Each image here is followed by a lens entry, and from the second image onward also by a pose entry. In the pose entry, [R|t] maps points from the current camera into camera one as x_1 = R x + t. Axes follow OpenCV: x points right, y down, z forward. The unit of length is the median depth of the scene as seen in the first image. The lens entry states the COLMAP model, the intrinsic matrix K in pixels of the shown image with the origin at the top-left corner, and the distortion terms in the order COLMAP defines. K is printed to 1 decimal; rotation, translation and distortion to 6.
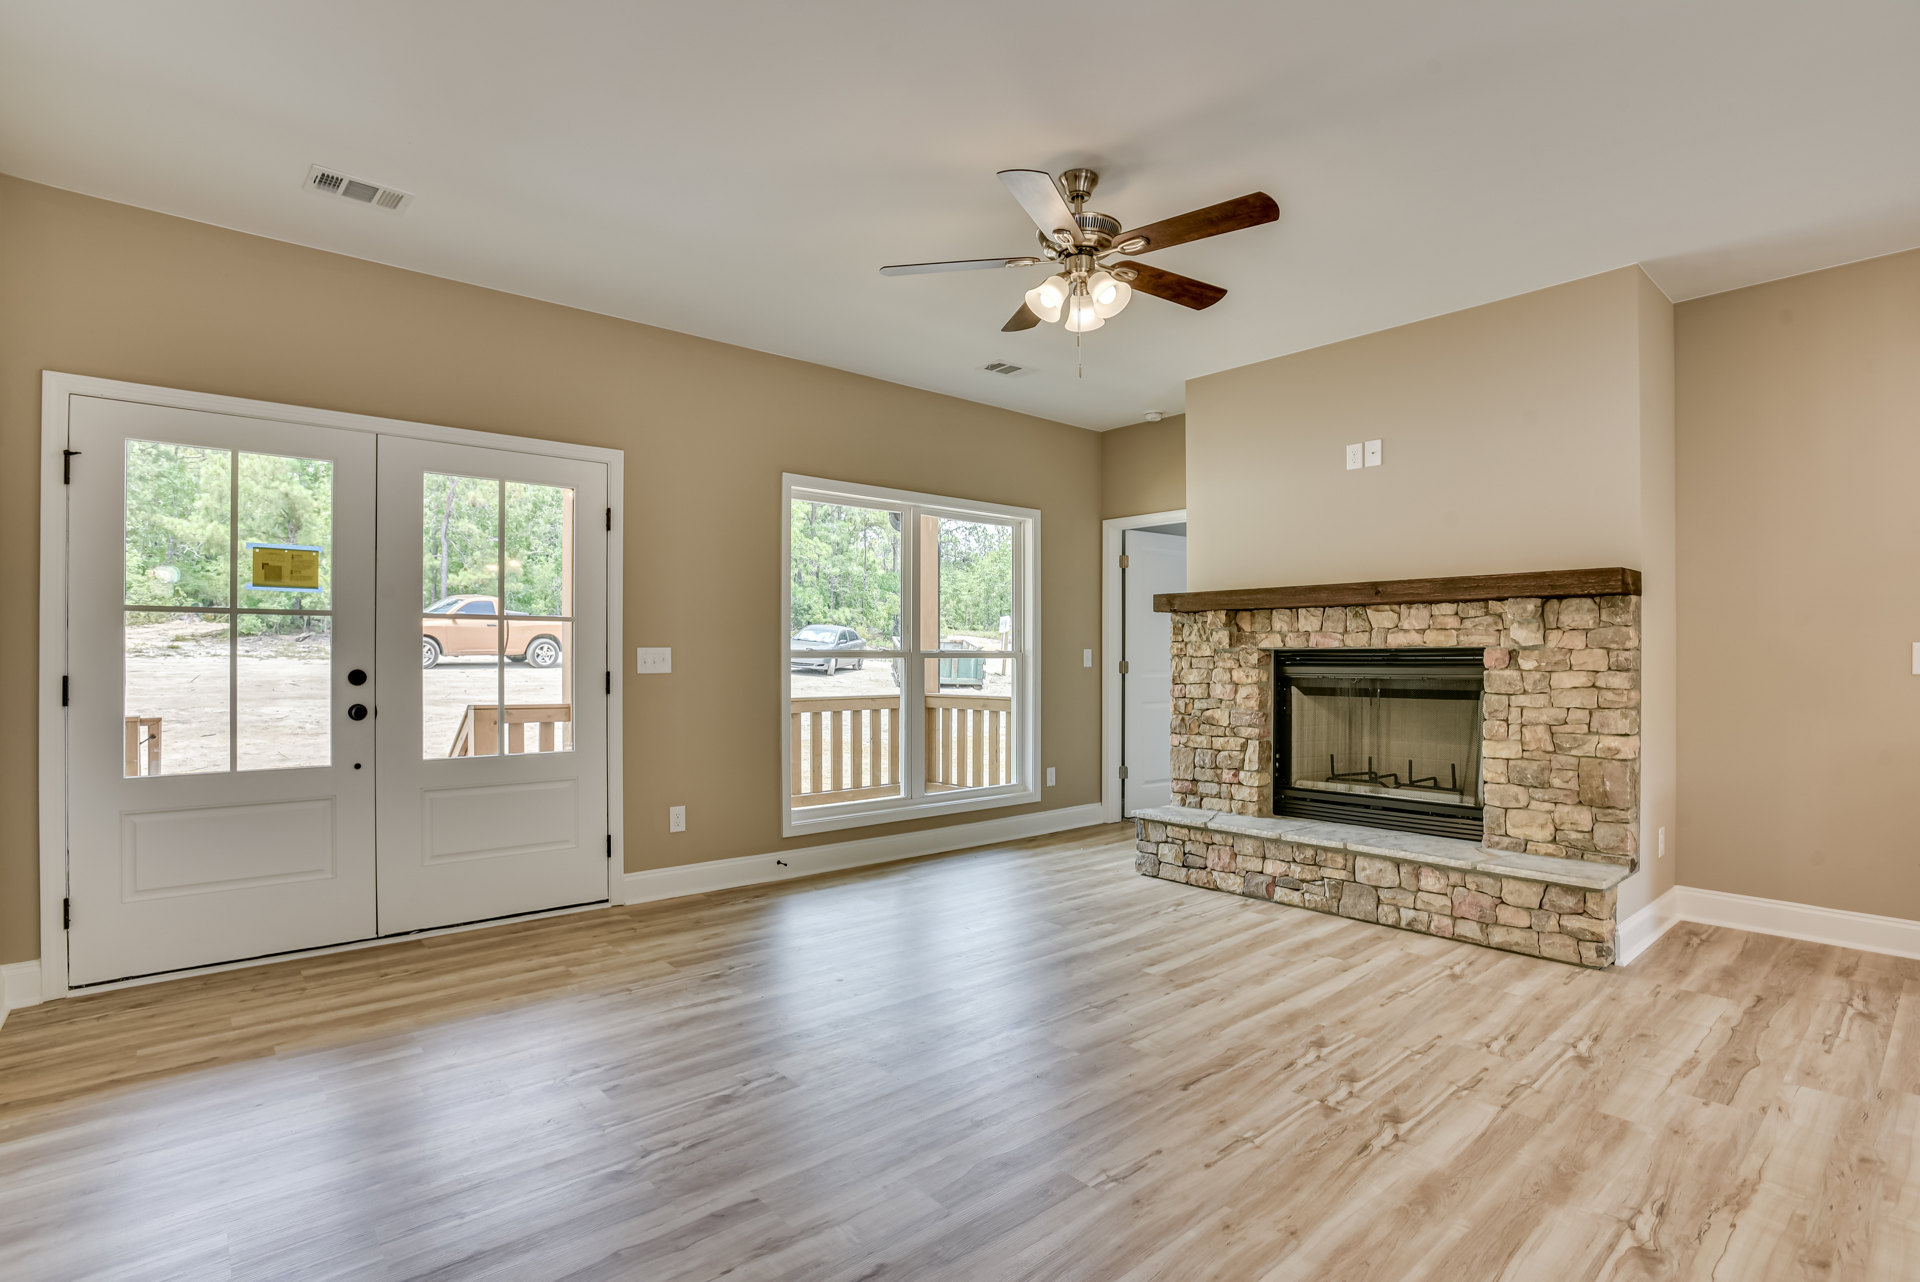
lens RADIAL K [[914.1, 0, 863.4], [0, 914.1, 660.1], [0, 0, 1]] dist [-0.070891, 0.025622]
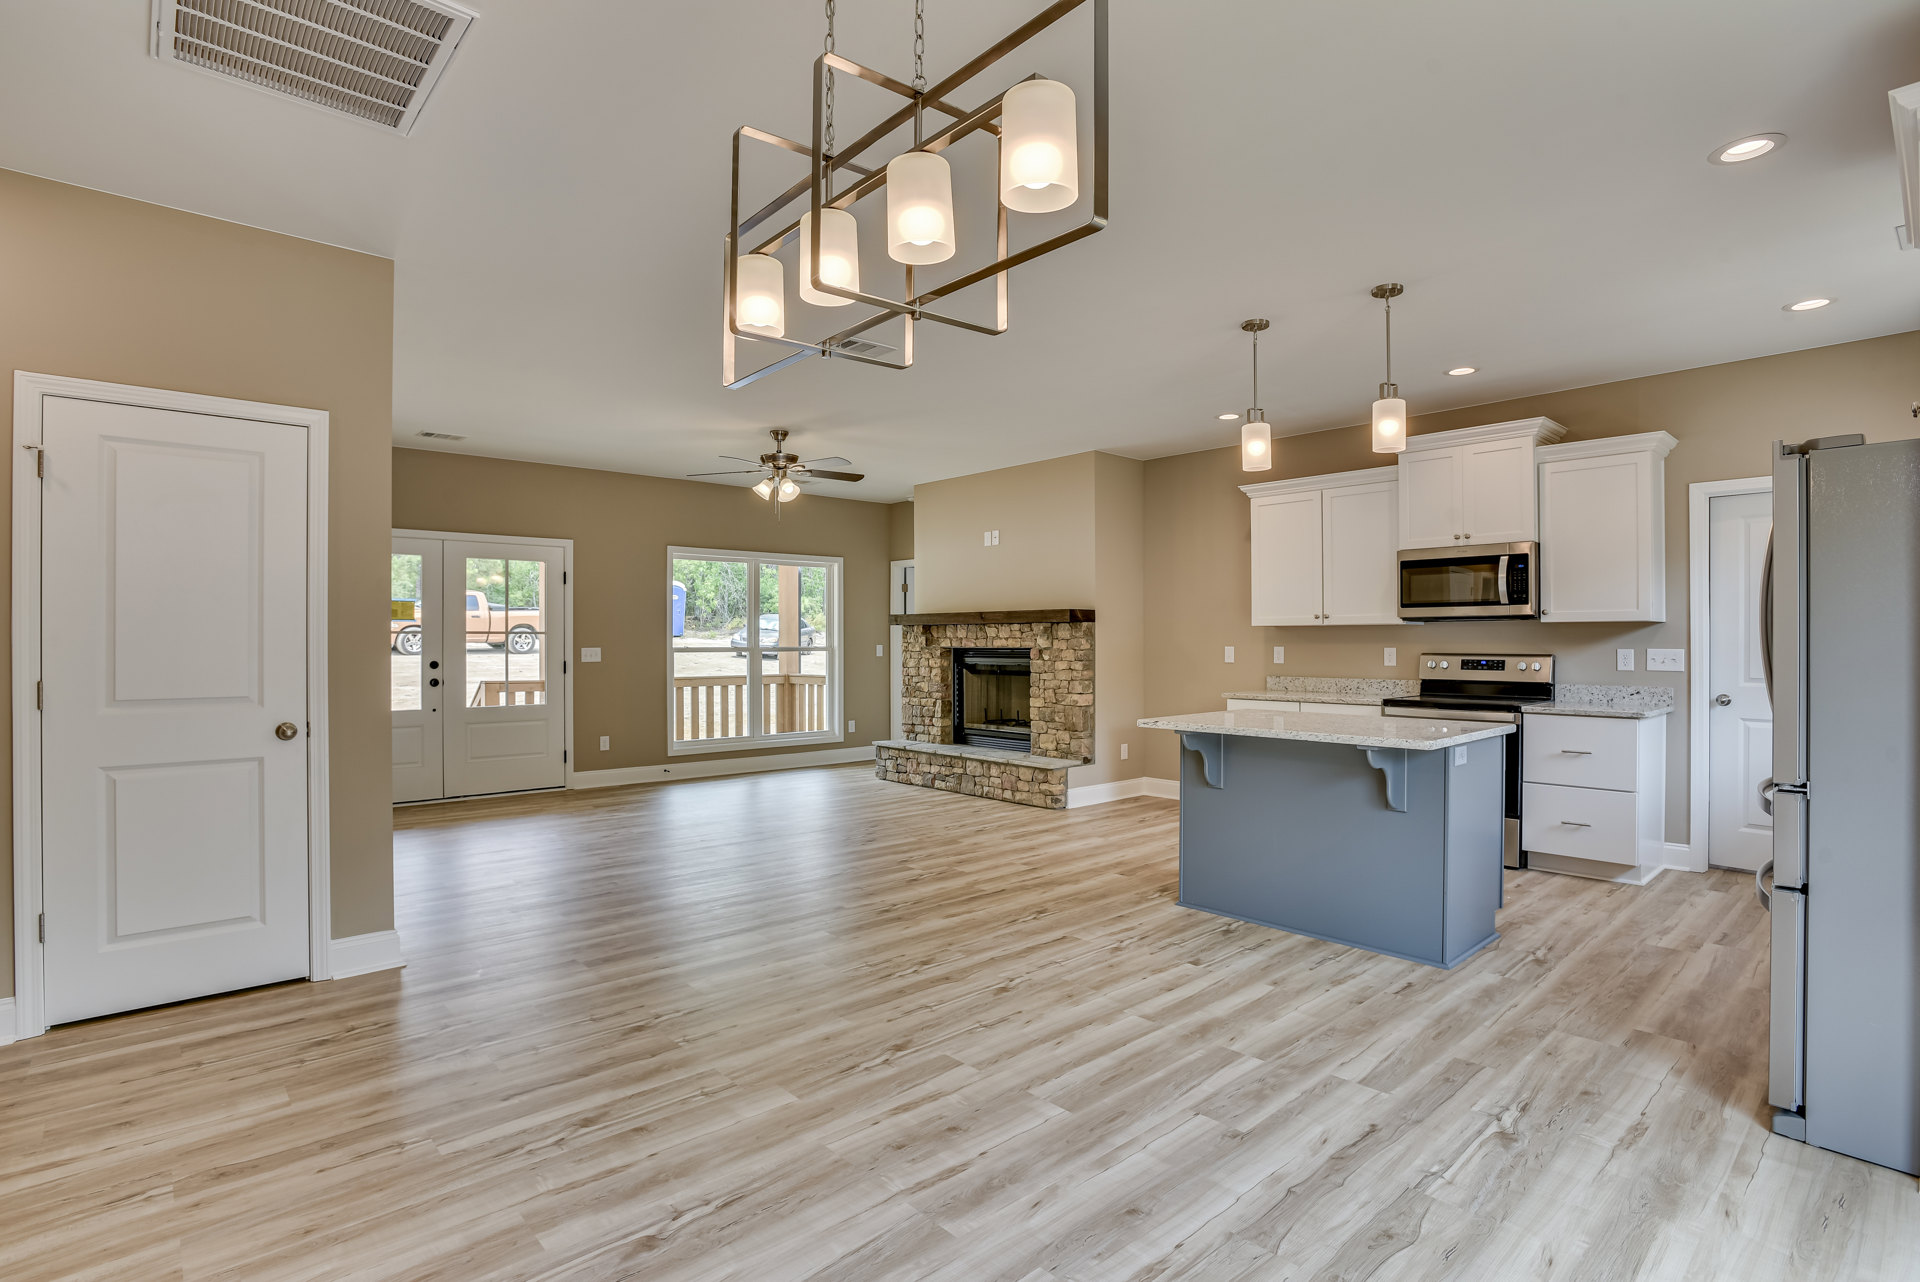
lens RADIAL K [[917.3, 0, 867.9], [0, 917.3, 643.5], [0, 0, 1]] dist [-0.063340, 0.025640]
pose [[0.999545, -0.001314, 0.030128, 0.280191], [0.001286, 0.999999, 0.000974, -0.024971], [-0.030129, -0.000934, 0.999546, -0.872783]]
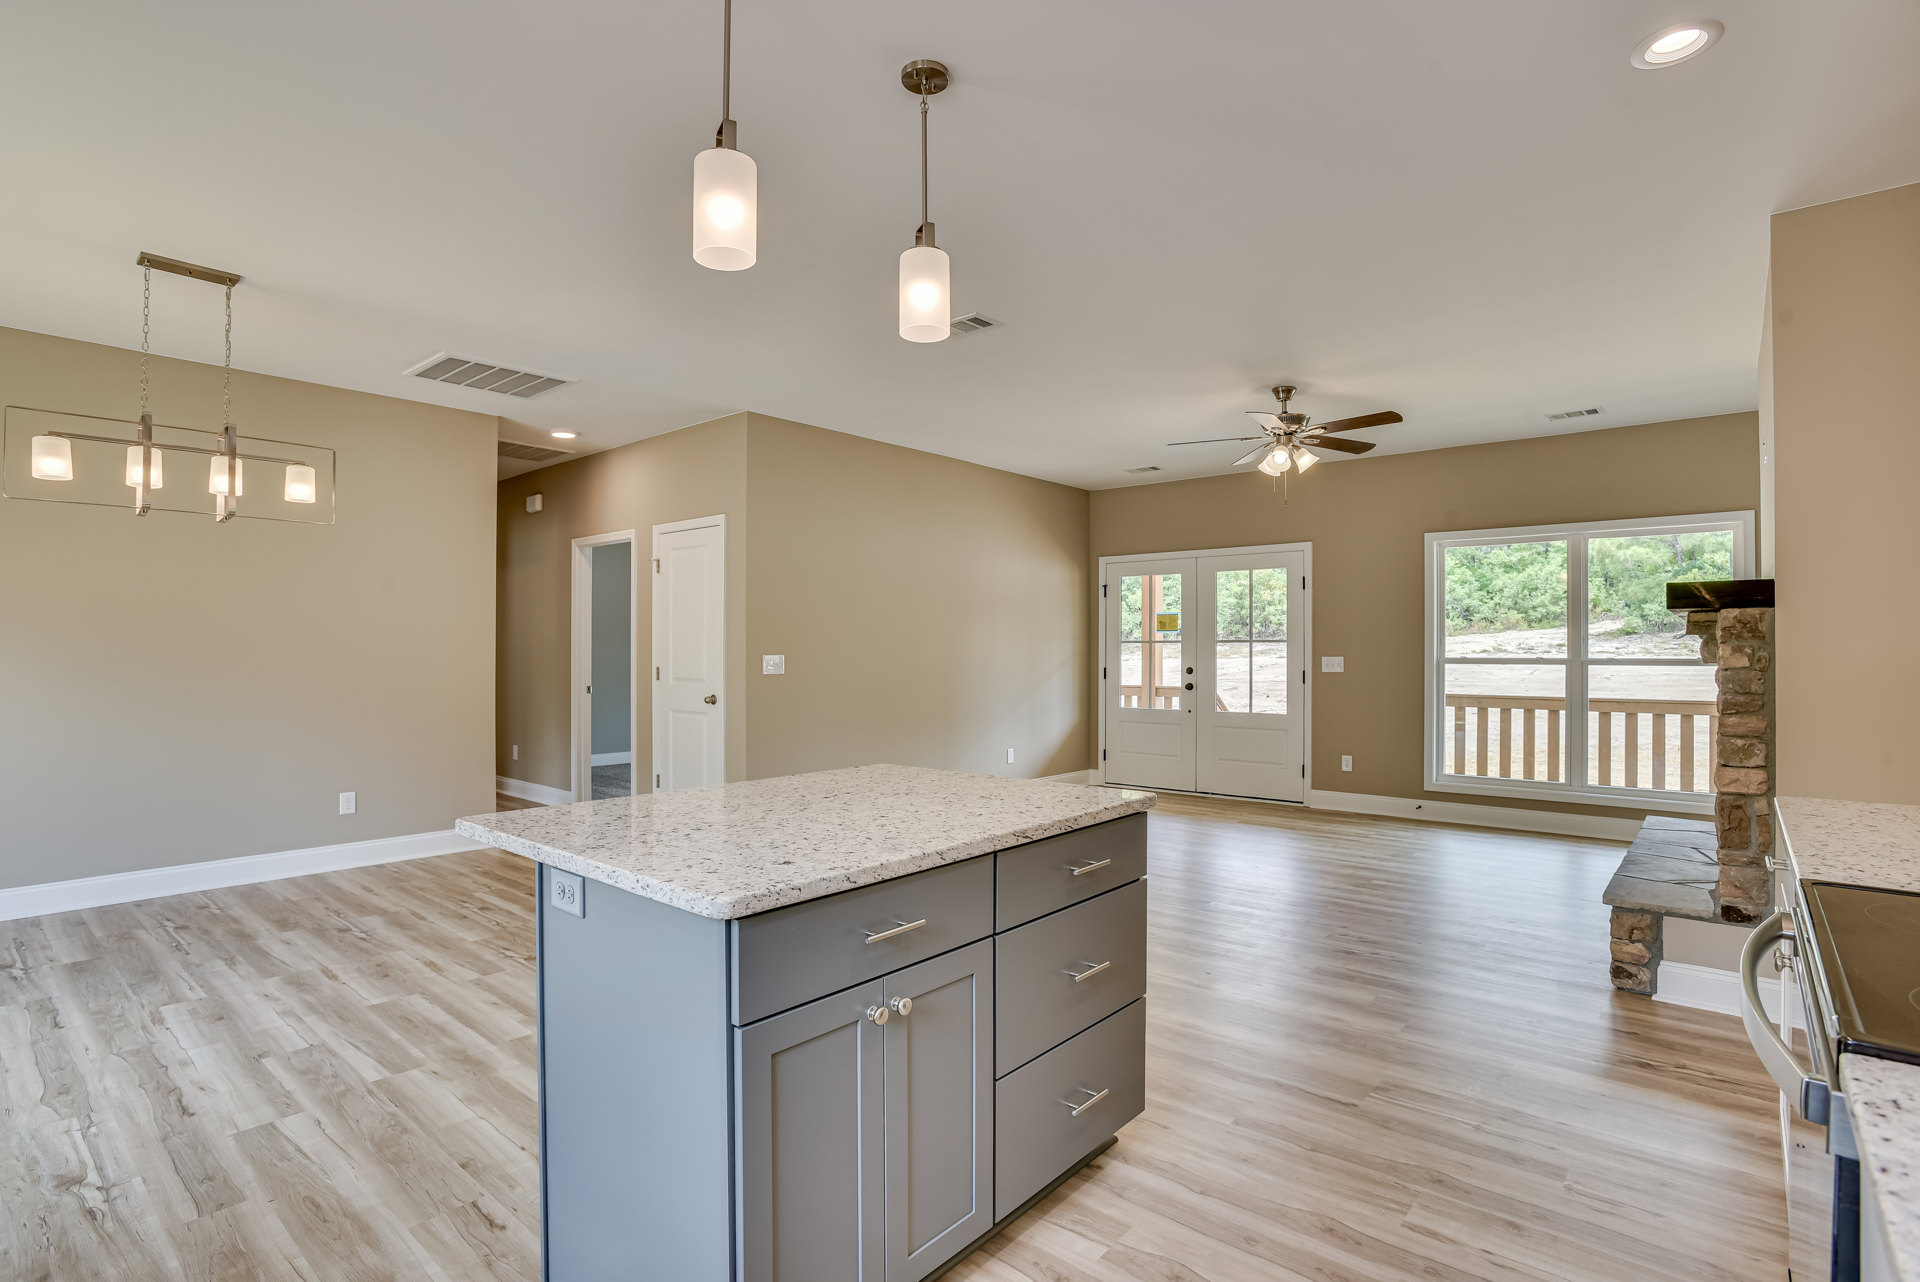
lens RADIAL K [[930.6, 0, 1065.9], [0, 930.6, 654.5], [0, 0, 1]] dist [-0.056240, 0.015145]
pose [[0.266382, 0.004780, -0.963856, 1.341210], [-0.001956, 0.999988, 0.004418, -0.026194], [0.963866, 0.000708, 0.266388, 0.087539]]
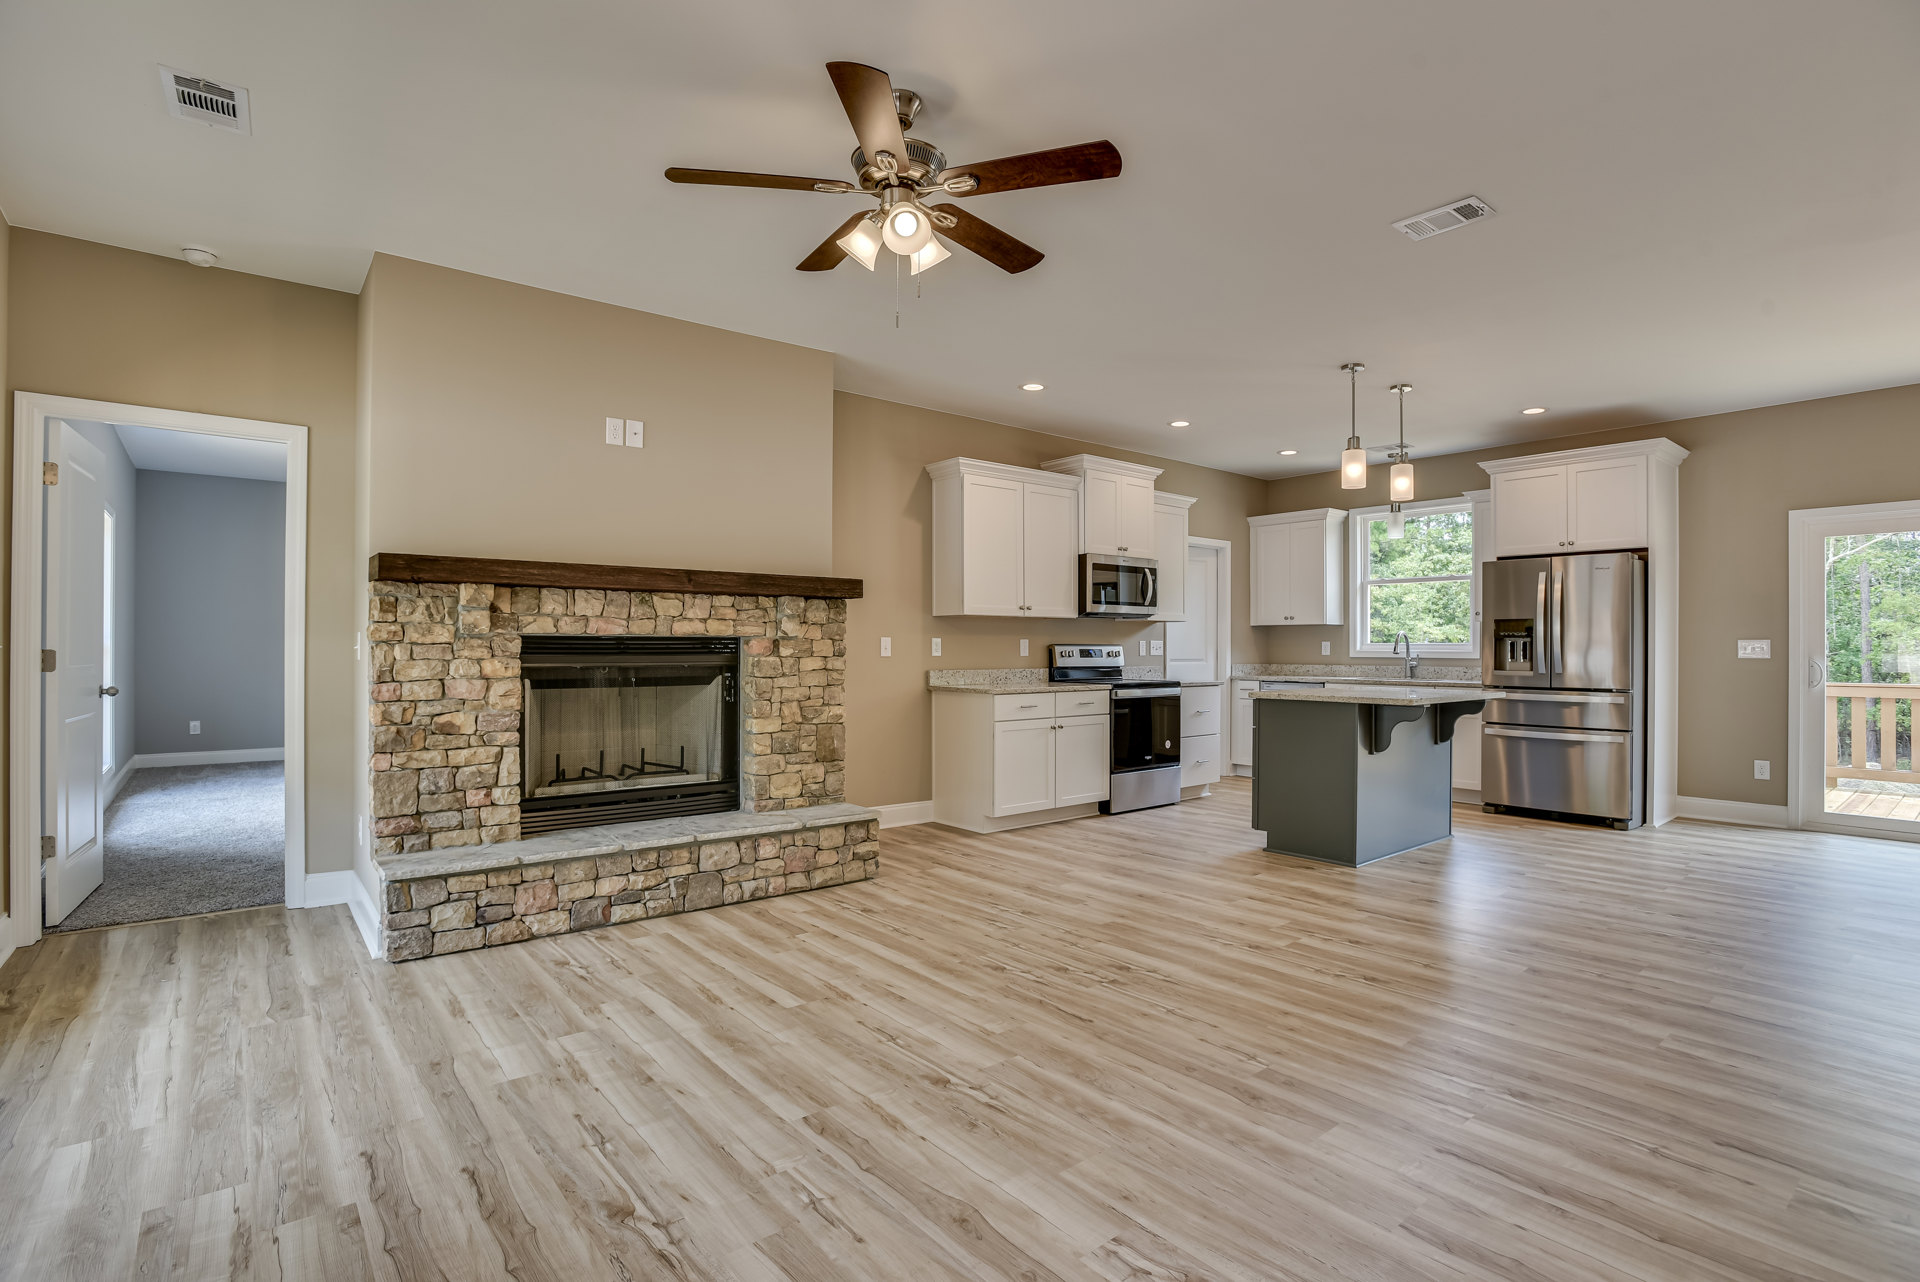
lens RADIAL K [[937.2, 0, 1049.8], [0, 937.2, 643.8], [0, 0, 1]] dist [-0.057703, 0.019369]
pose [[-0.068167, 0.002554, 0.997671, -0.488960], [-0.001692, 0.999995, -0.002676, -0.002905], [-0.997673, -0.001871, -0.068162, 0.663797]]
